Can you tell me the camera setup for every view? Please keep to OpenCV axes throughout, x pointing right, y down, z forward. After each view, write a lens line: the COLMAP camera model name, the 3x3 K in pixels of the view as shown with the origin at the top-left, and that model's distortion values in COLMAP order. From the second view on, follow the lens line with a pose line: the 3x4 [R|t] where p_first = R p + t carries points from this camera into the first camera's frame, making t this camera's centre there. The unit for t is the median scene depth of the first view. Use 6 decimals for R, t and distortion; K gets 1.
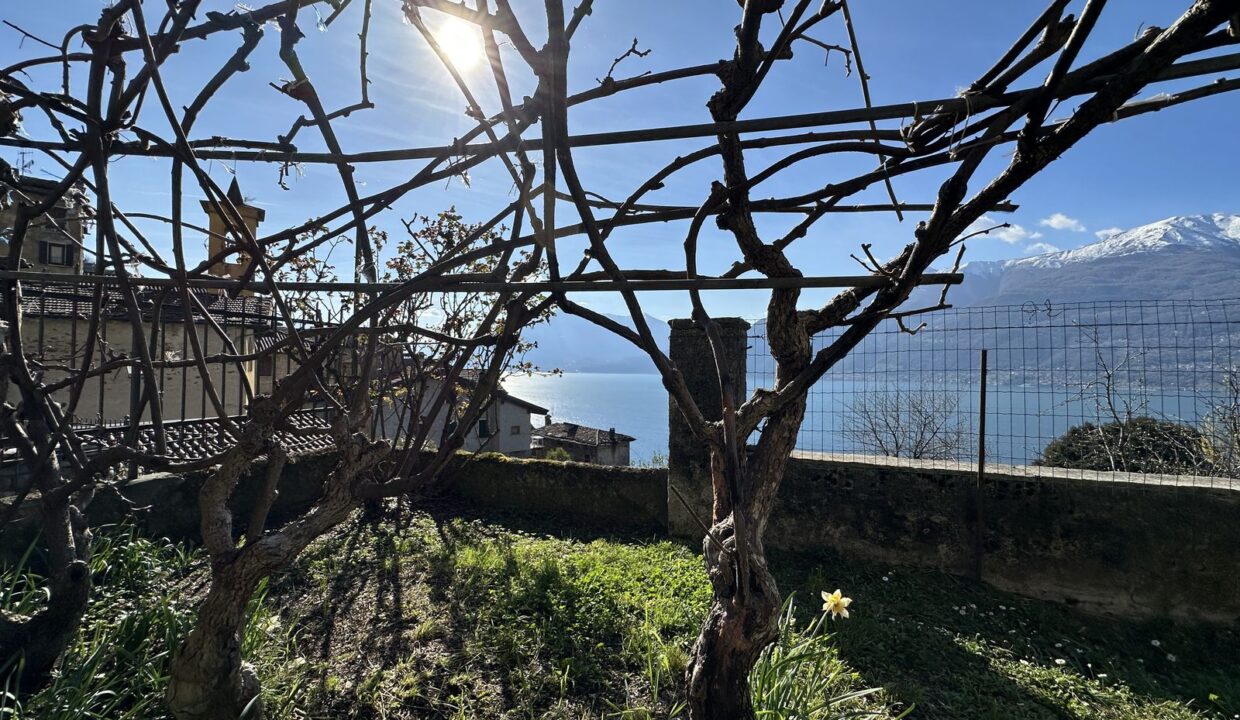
lens RADIAL K [[505.9, 0, 624.2], [0, 505.9, 359.6], [0, 0, 1]] dist [0.009226, 0.000339]
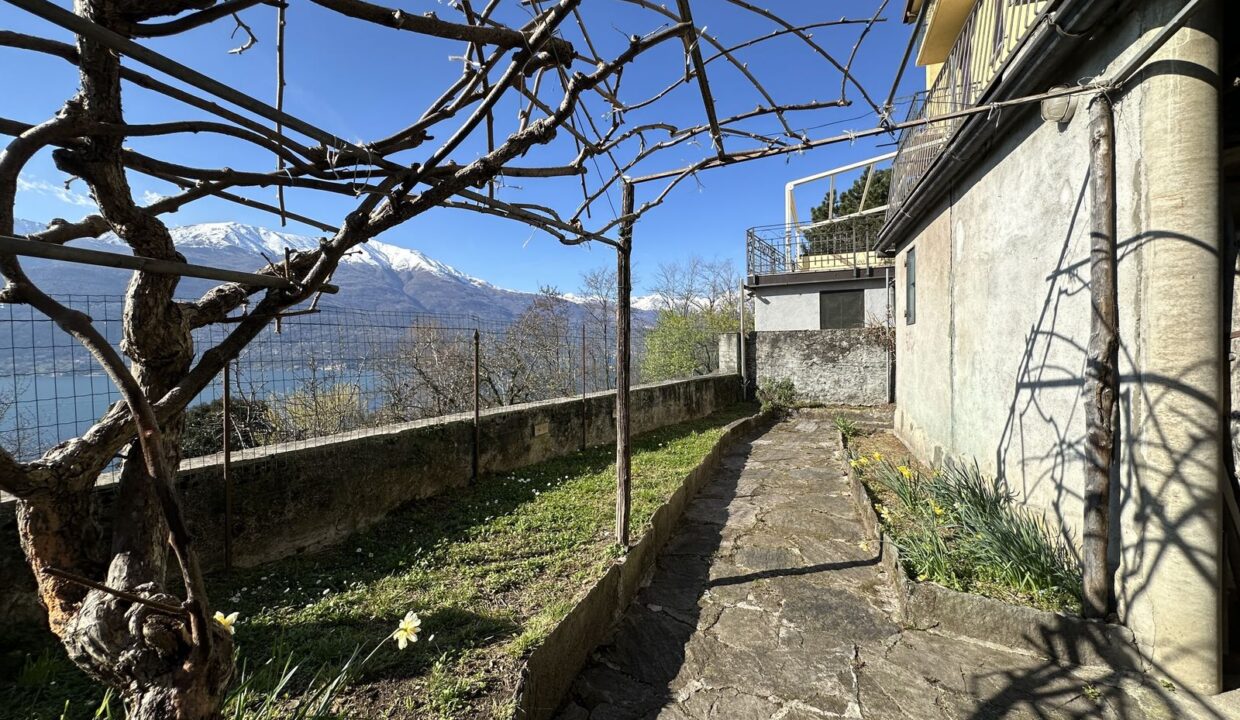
lens RADIAL K [[505.9, 0, 626.5], [0, 505.9, 359.3], [0, 0, 1]] dist [0.009226, 0.000339]
pose [[0.093009, -0.029462, 0.995229, -0.423310], [0.001582, 0.999565, 0.029442, -0.027370], [-0.995664, -0.001164, 0.093015, 0.191622]]
